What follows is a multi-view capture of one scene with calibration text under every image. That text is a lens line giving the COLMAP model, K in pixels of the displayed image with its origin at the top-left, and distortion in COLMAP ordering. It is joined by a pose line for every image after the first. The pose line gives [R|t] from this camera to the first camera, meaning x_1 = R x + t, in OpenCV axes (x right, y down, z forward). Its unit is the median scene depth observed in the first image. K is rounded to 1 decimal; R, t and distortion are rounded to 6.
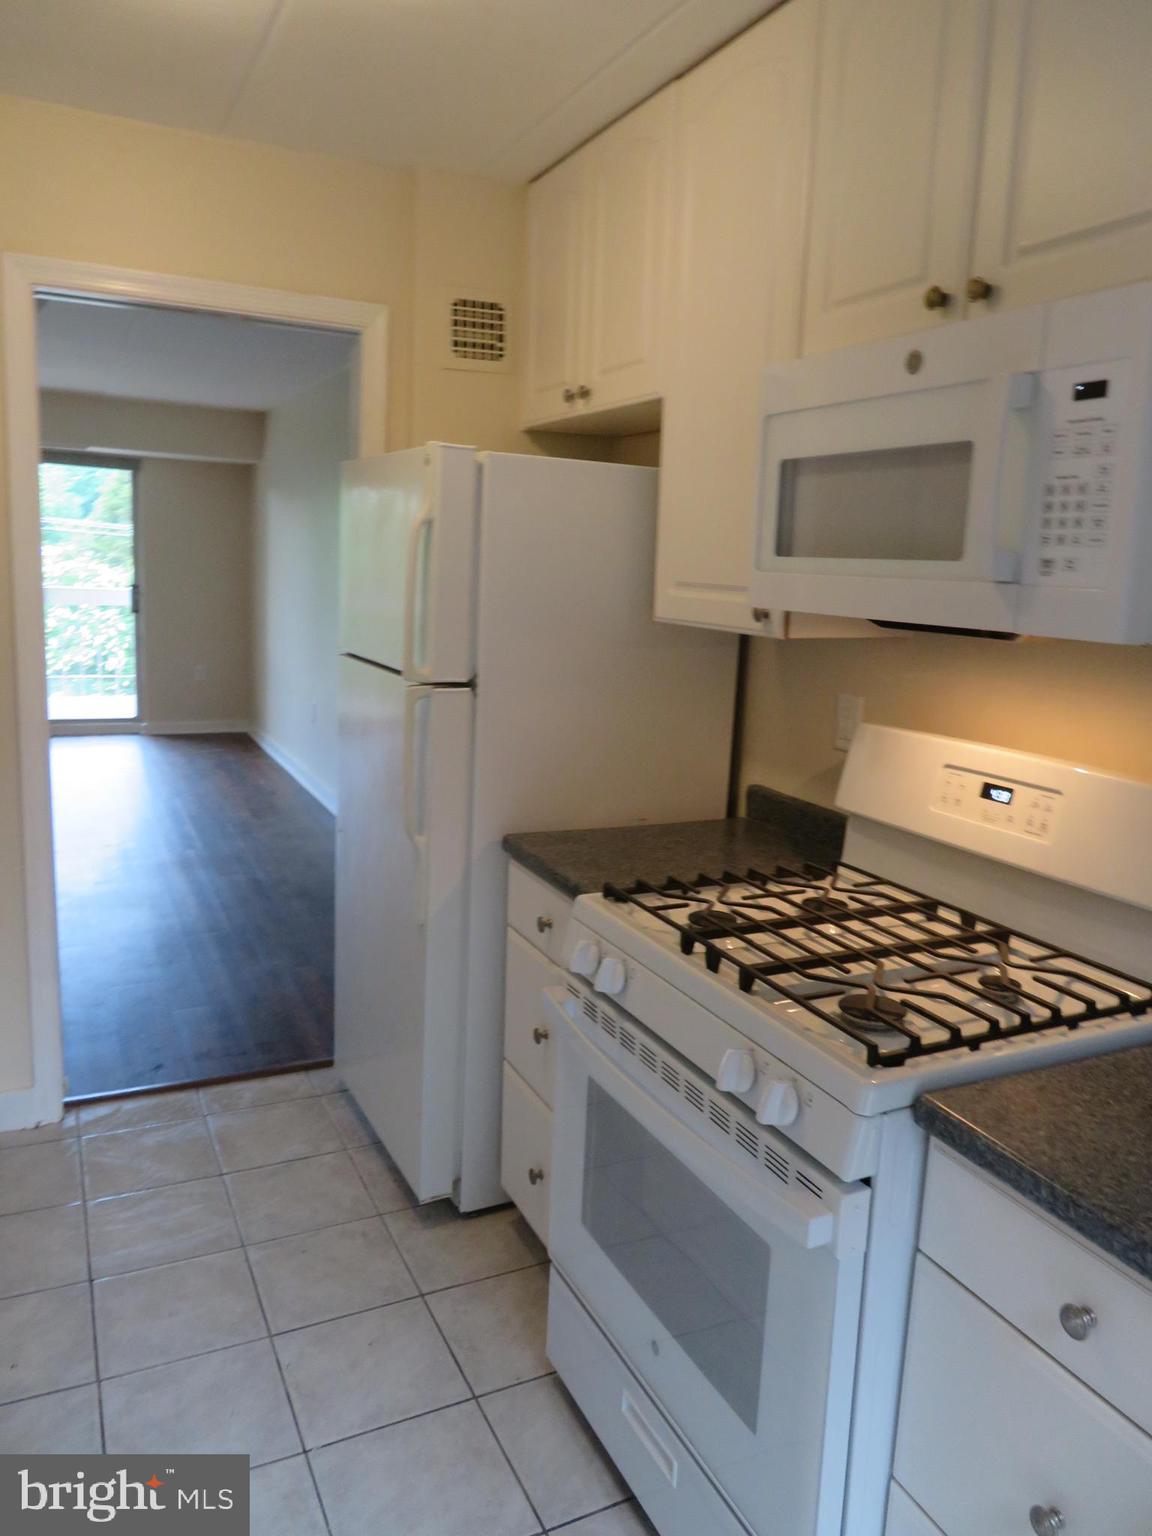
lens RADIAL K [[1087.0, 0, 576.0], [0, 1087.0, 768.0], [0, 0, 1]] dist [-0.020243, 0.009974]
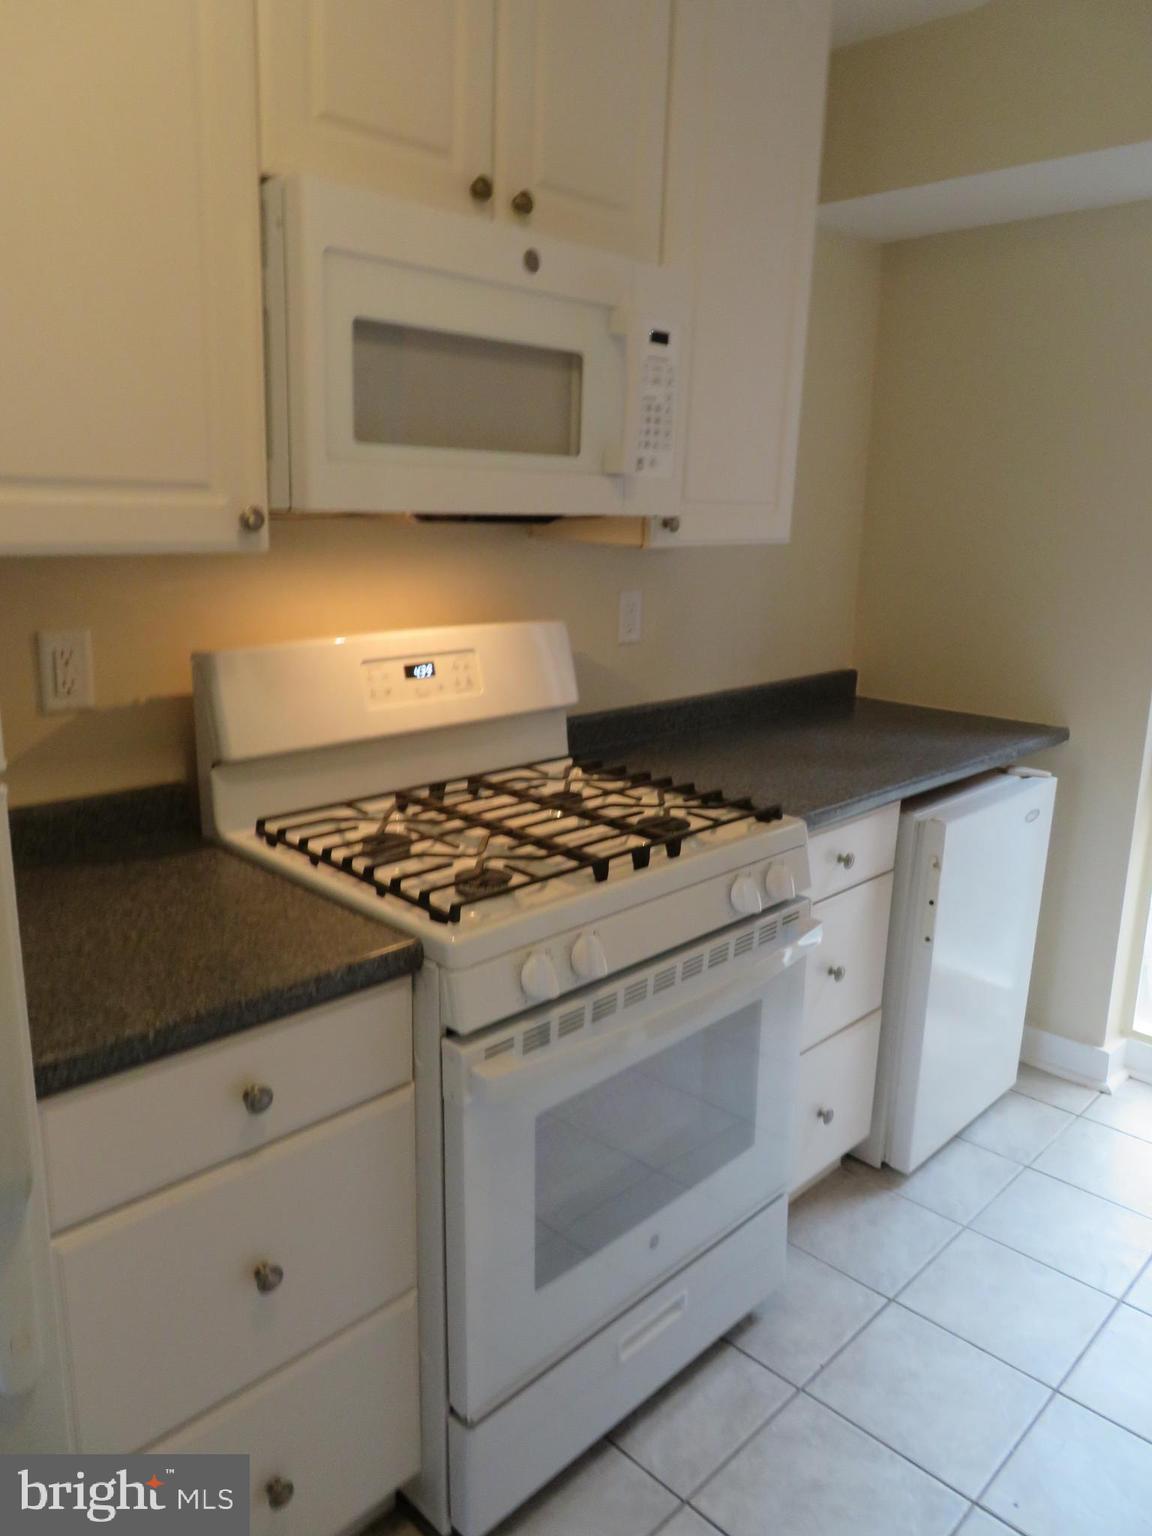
lens RADIAL K [[1087.0, 0, 576.0], [0, 1087.0, 768.0], [0, 0, 1]] dist [-0.020243, 0.009974]
pose [[-0.324050, -0.270917, 0.906419, -0.556000], [0.140587, 0.933690, 0.329329, -0.182753], [-0.935535, 0.234150, -0.264475, 0.962674]]
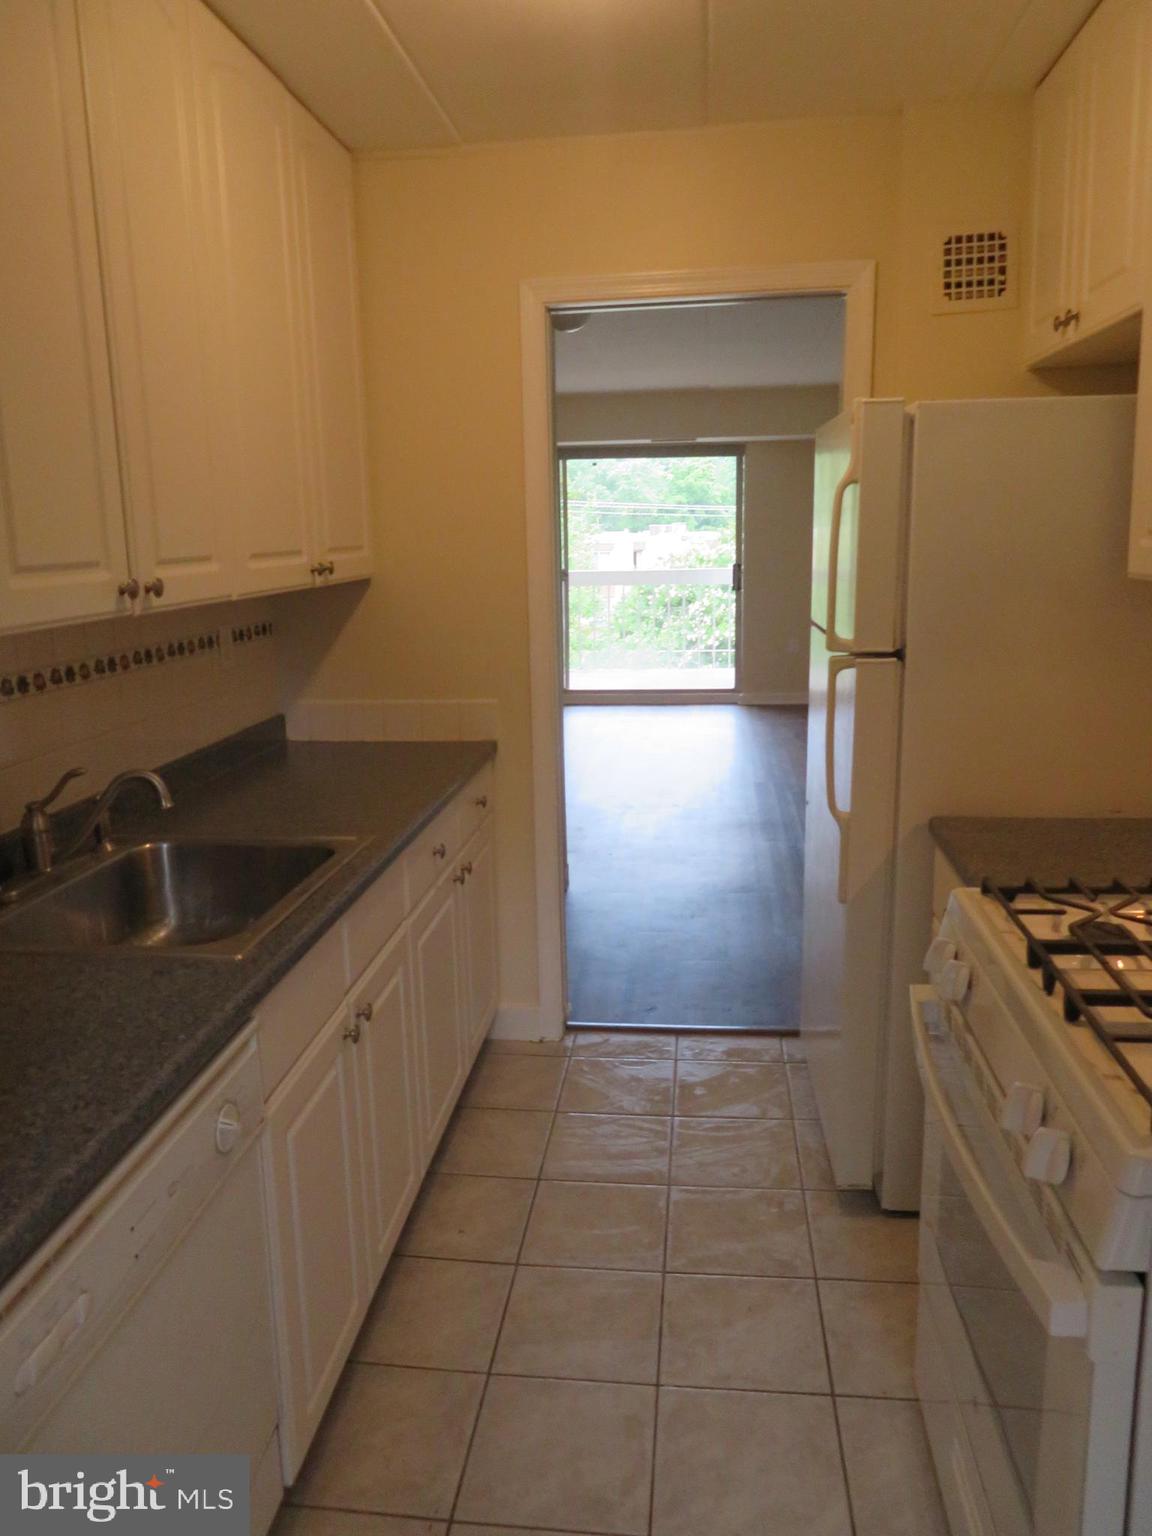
lens RADIAL K [[1087.0, 0, 576.0], [0, 1087.0, 768.0], [0, 0, 1]] dist [-0.020243, 0.009974]
pose [[0.837798, 0.049481, -0.543733, 0.197524], [-0.036009, 0.998724, 0.035403, -0.002606], [0.544792, -0.010082, 0.838511, 0.066944]]
